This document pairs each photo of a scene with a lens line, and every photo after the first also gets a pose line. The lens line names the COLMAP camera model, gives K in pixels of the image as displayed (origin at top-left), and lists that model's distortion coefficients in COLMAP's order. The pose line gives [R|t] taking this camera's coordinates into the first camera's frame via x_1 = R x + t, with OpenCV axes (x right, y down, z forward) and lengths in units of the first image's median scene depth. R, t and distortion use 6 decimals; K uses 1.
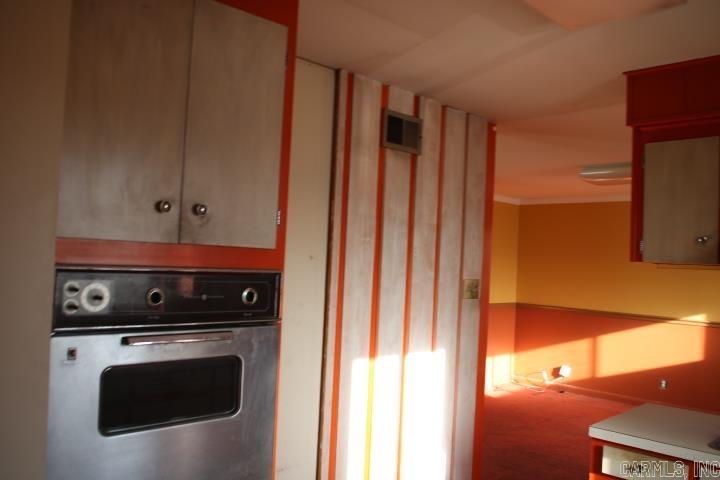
lens RADIAL K [[595.7, 0, 359.4], [0, 595.7, 251.8], [0, 0, 1]] dist [-0.065381, 0.001140]
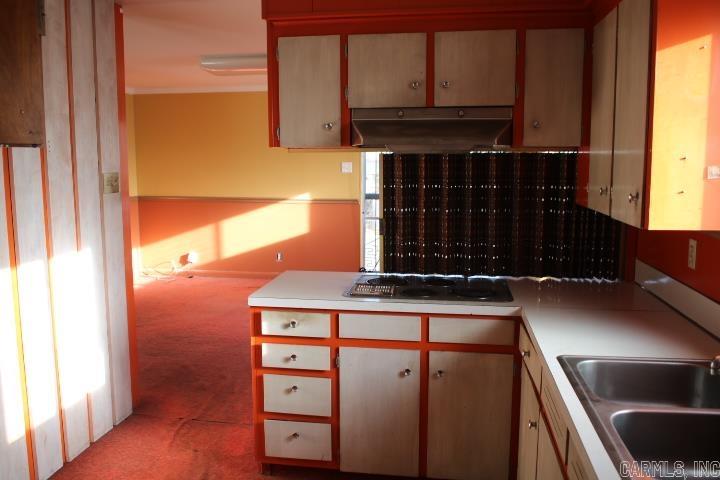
lens RADIAL K [[595.7, 0, 349.5], [0, 595.7, 257.7], [0, 0, 1]] dist [-0.065381, 0.001140]
pose [[0.795715, -0.138793, 0.589554, -0.065234], [0.025786, 0.980270, 0.195972, 0.003334], [-0.605122, -0.140736, 0.783595, 0.000634]]
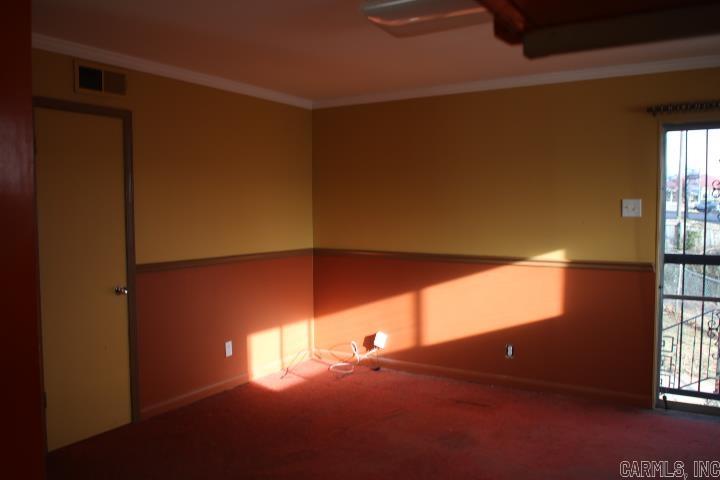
lens RADIAL K [[595.7, 0, 356.6], [0, 595.7, 241.2], [0, 0, 1]] dist [-0.065381, 0.001140]
pose [[0.972763, -0.047770, 0.226826, 0.204009], [0.034555, 0.997485, 0.061880, 0.046741], [-0.229212, -0.052357, 0.971967, 0.390562]]
